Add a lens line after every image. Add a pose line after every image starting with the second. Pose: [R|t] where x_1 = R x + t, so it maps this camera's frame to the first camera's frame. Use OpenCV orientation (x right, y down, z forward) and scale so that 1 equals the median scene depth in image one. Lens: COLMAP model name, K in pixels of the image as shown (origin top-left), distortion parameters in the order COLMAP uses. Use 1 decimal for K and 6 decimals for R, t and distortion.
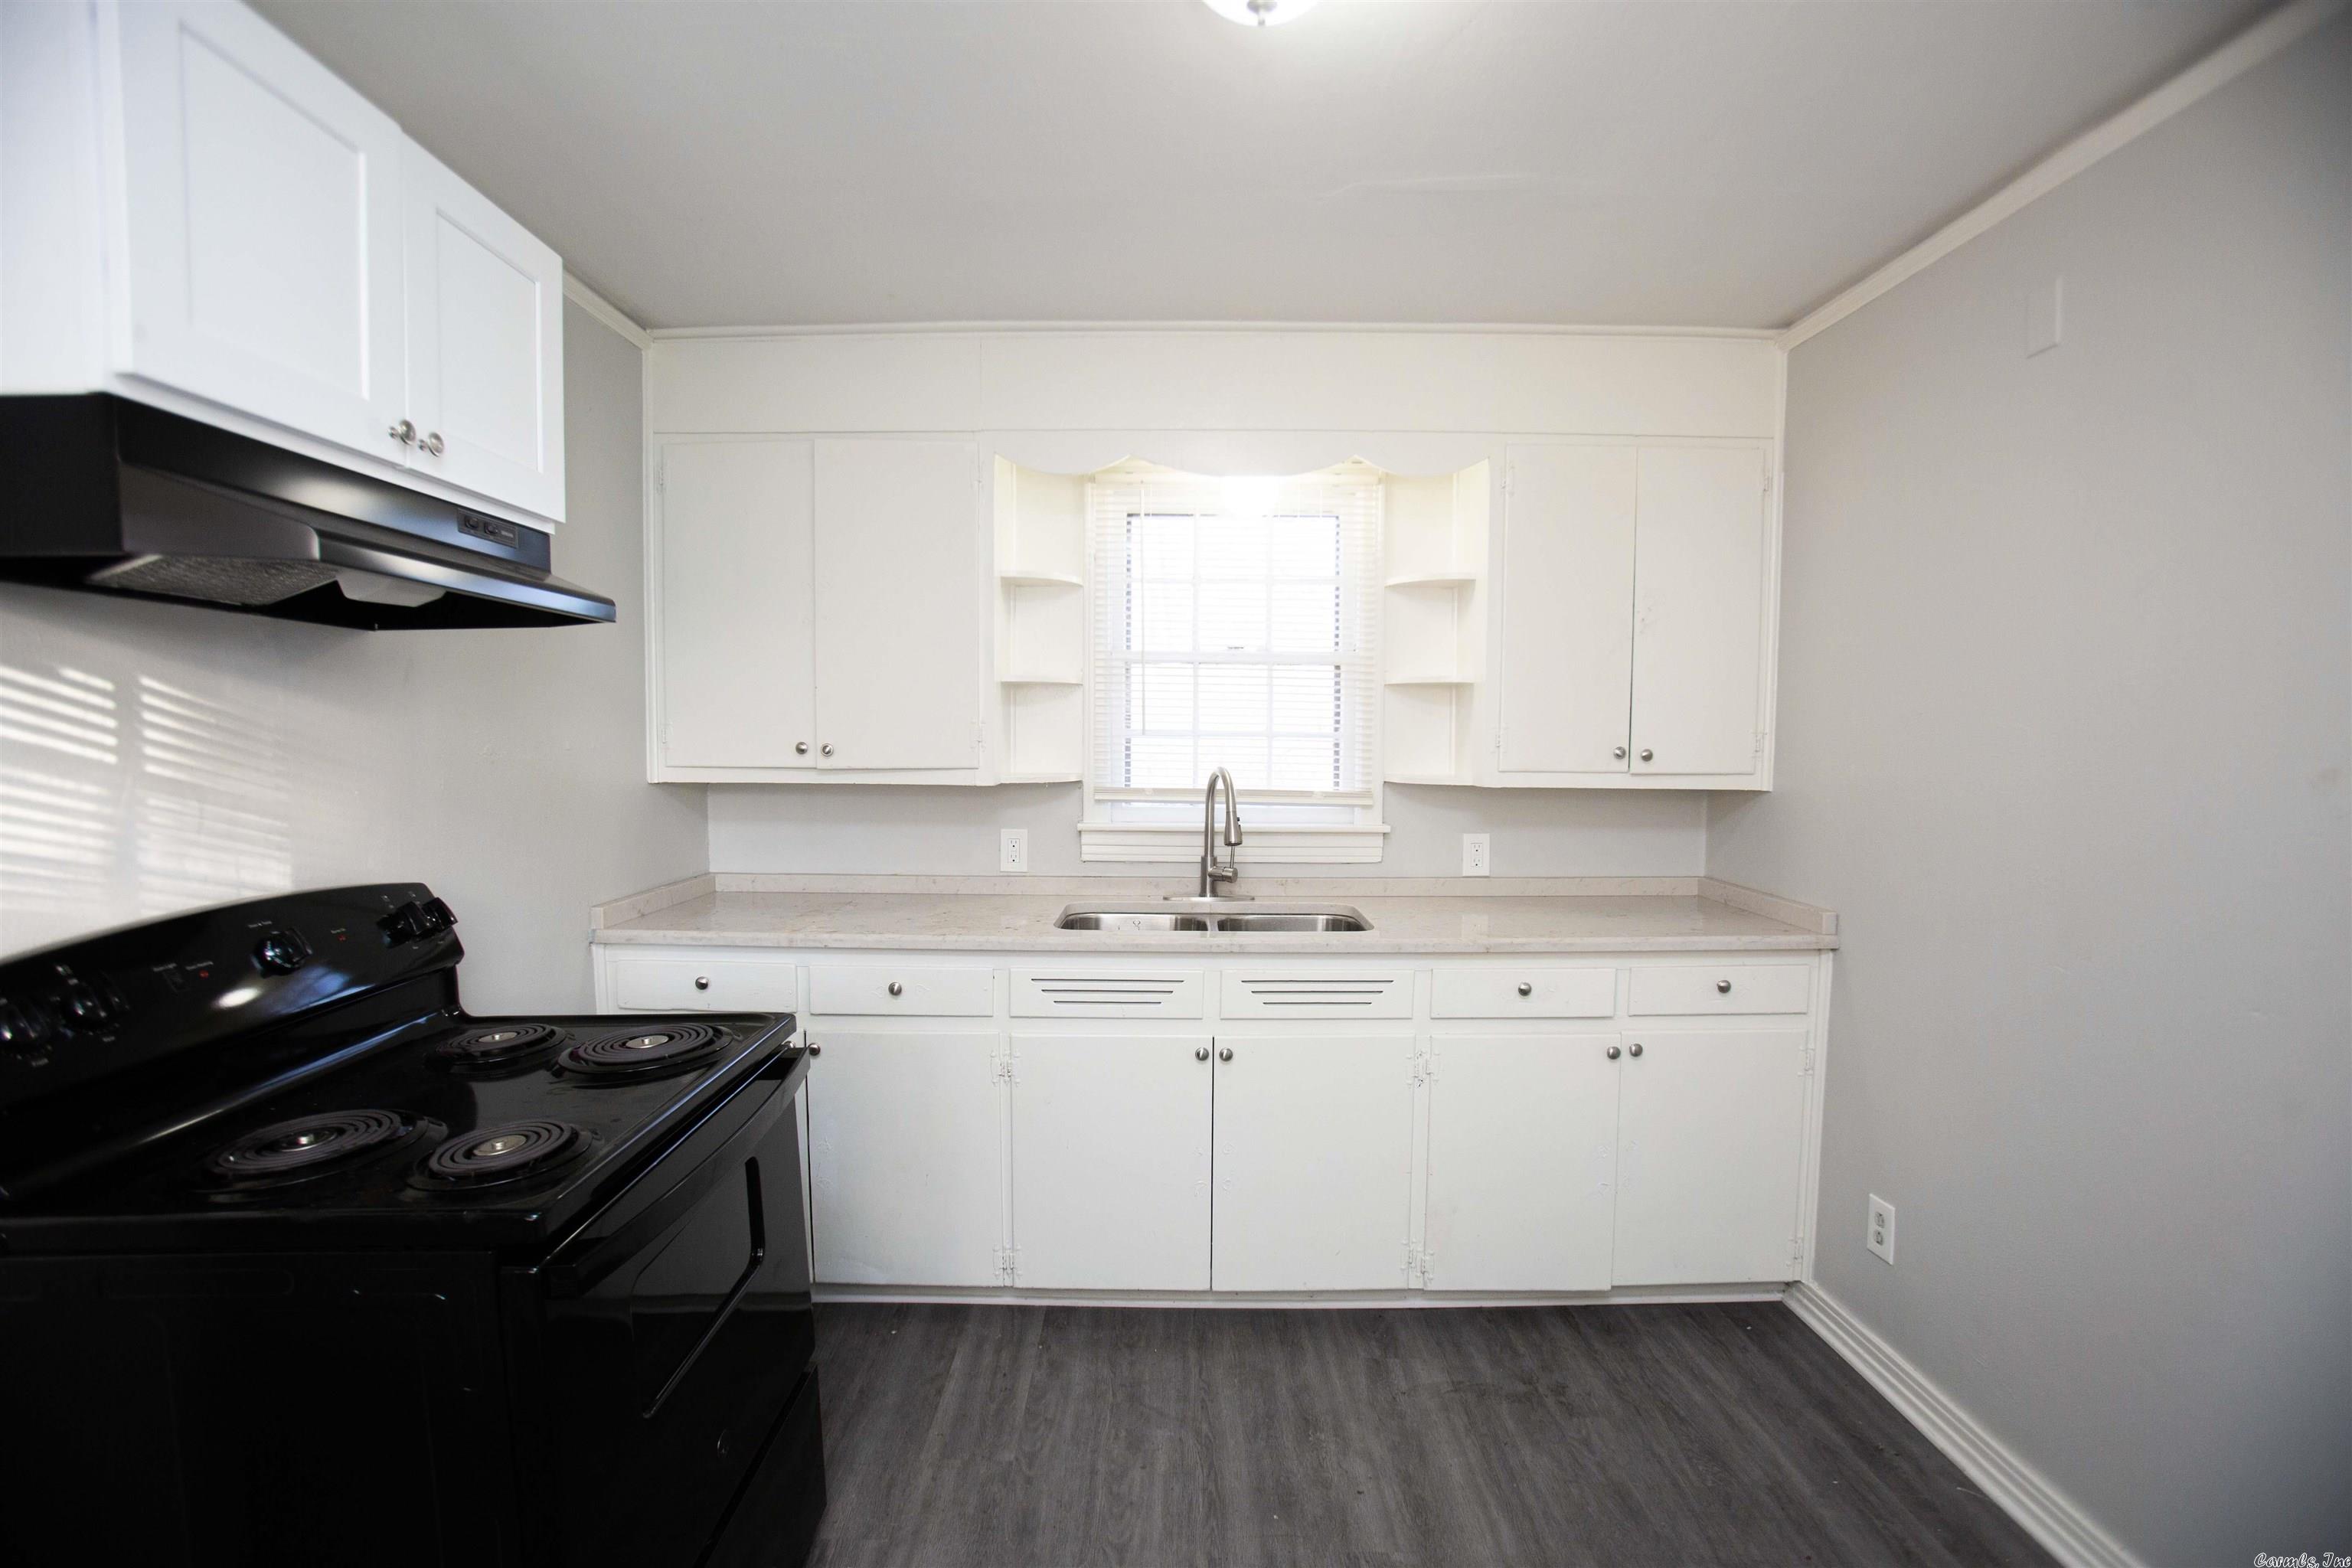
lens RADIAL K [[1073.4, 0, 1176.0], [0, 1073.4, 784.0], [0, 0, 1]] dist [-0.094244, 0.048571]
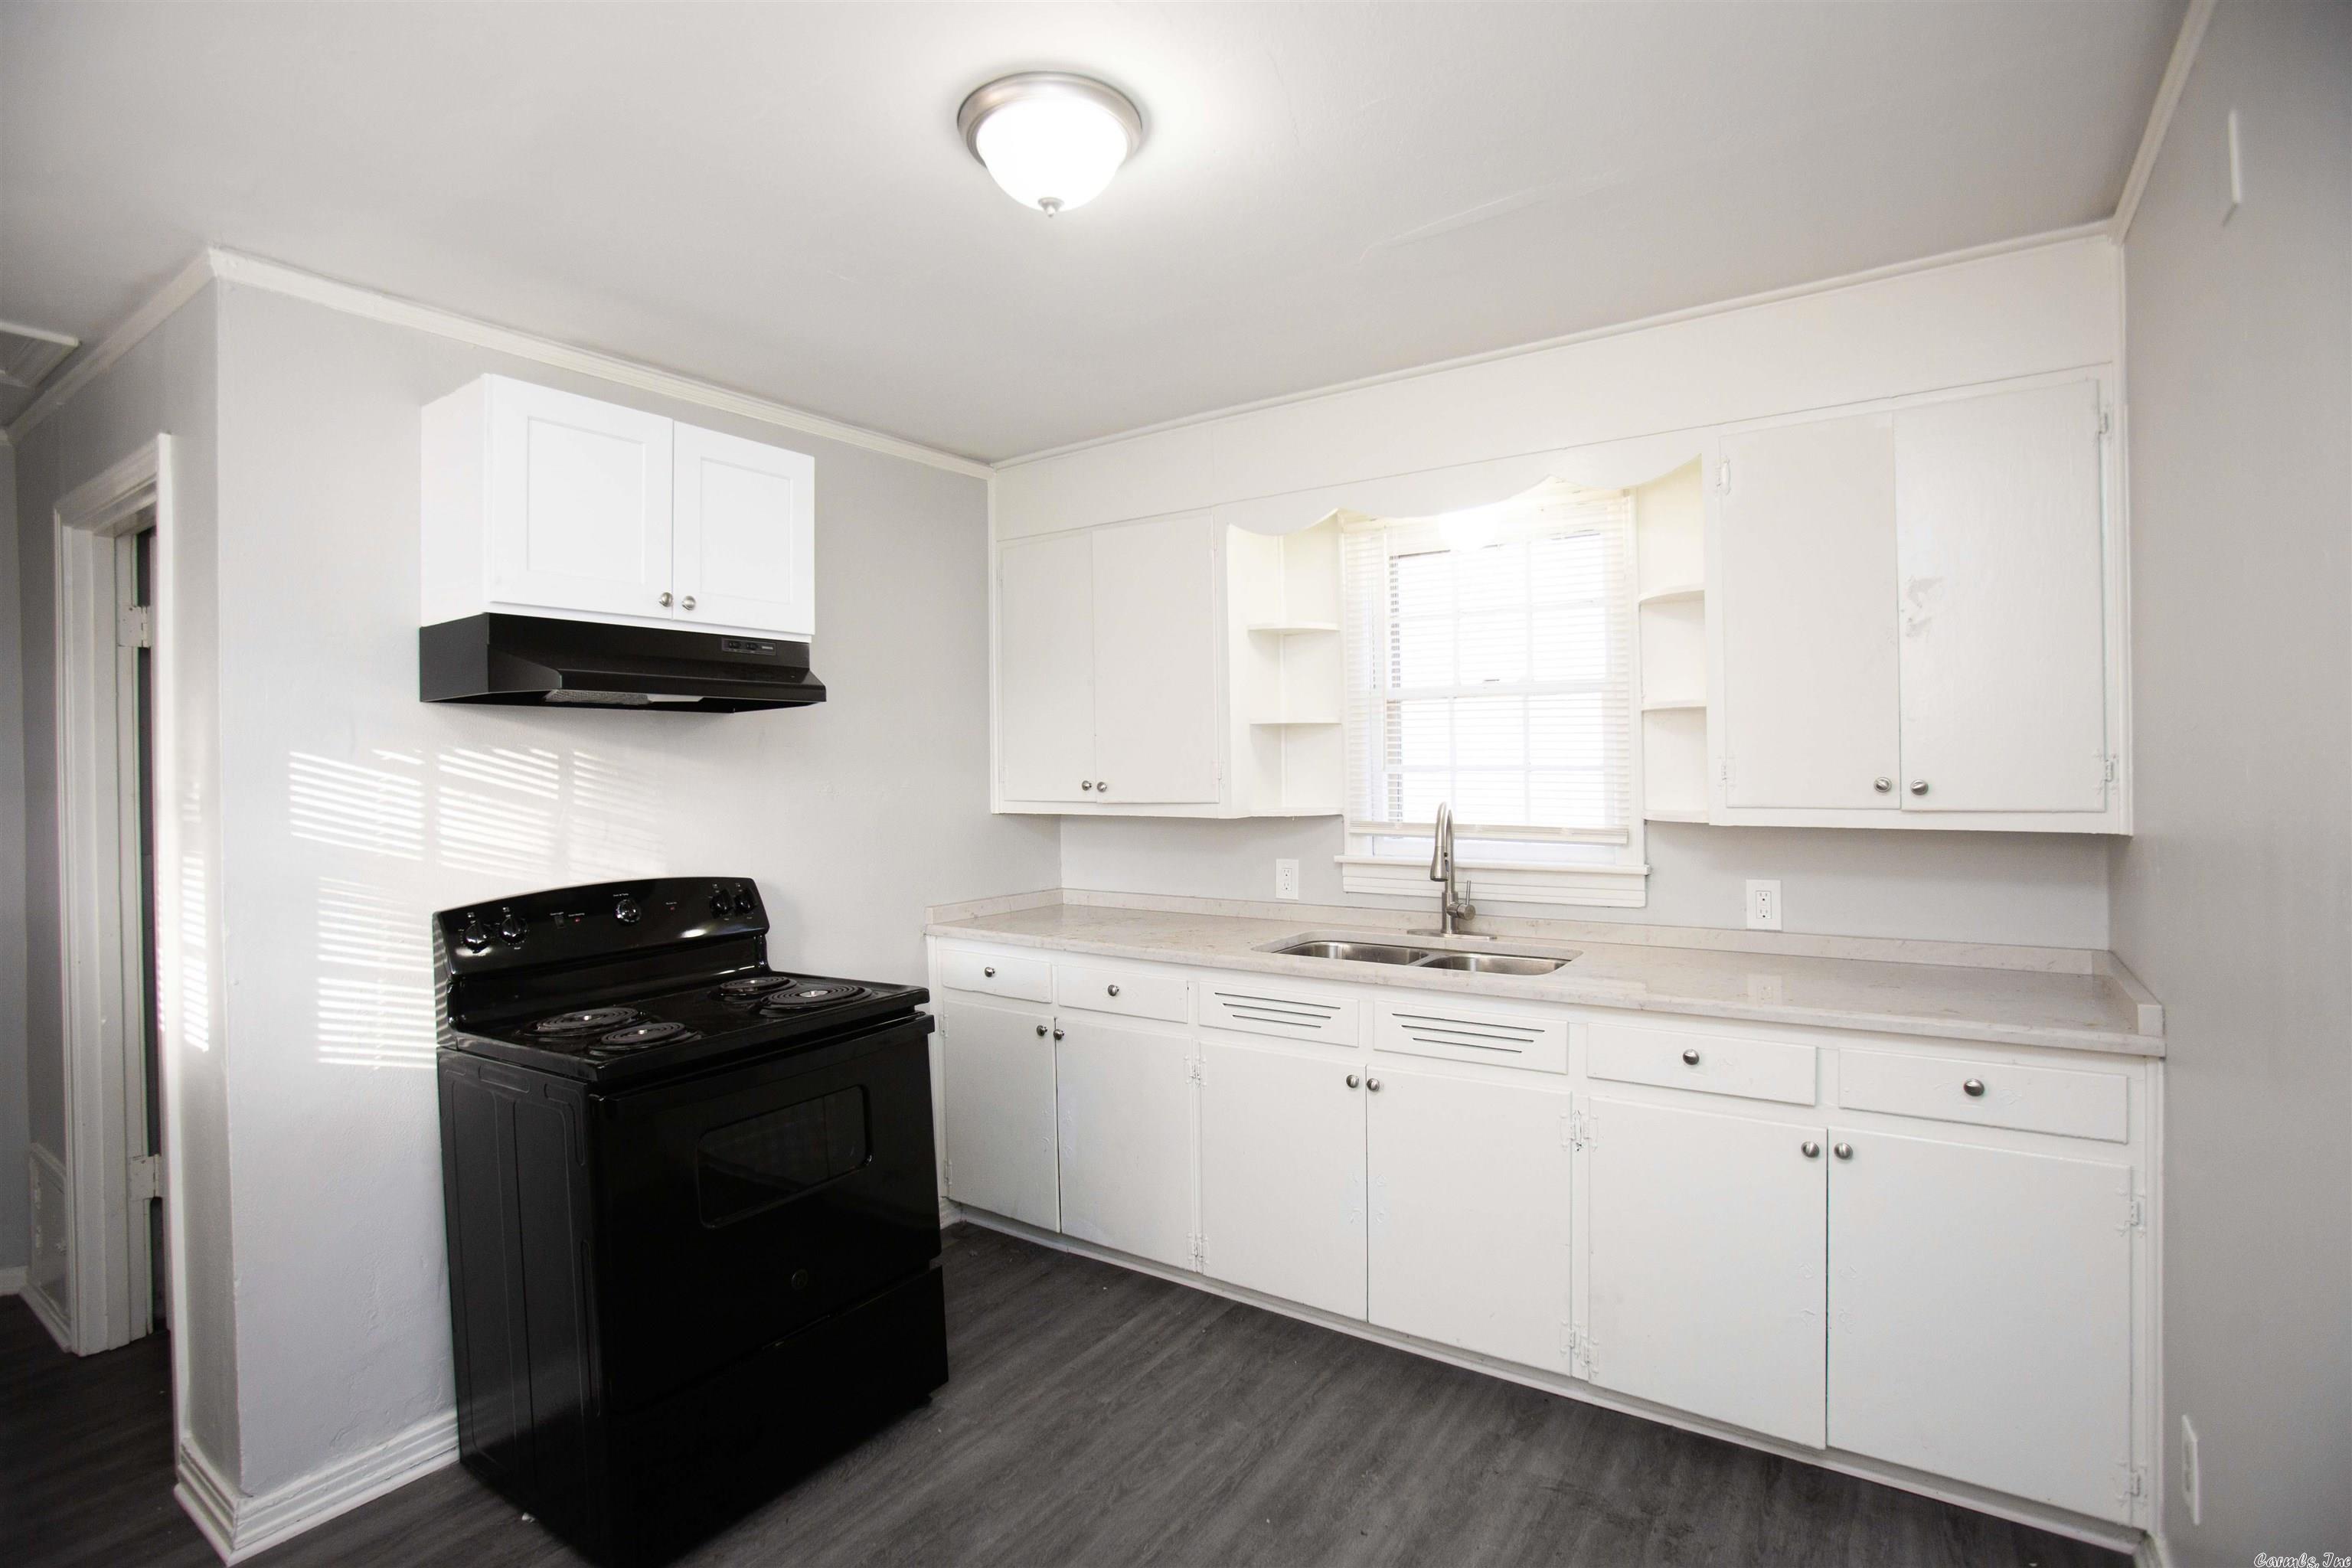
lens RADIAL K [[1117.1, 0, 1178.7], [0, 1117.1, 748.9], [0, 0, 1]] dist [-0.076819, 0.029026]
pose [[0.829390, -0.024088, -0.558150, 0.482759], [-0.009629, 0.998305, -0.057392, -0.004212], [0.558587, 0.052975, 0.827753, 0.004215]]
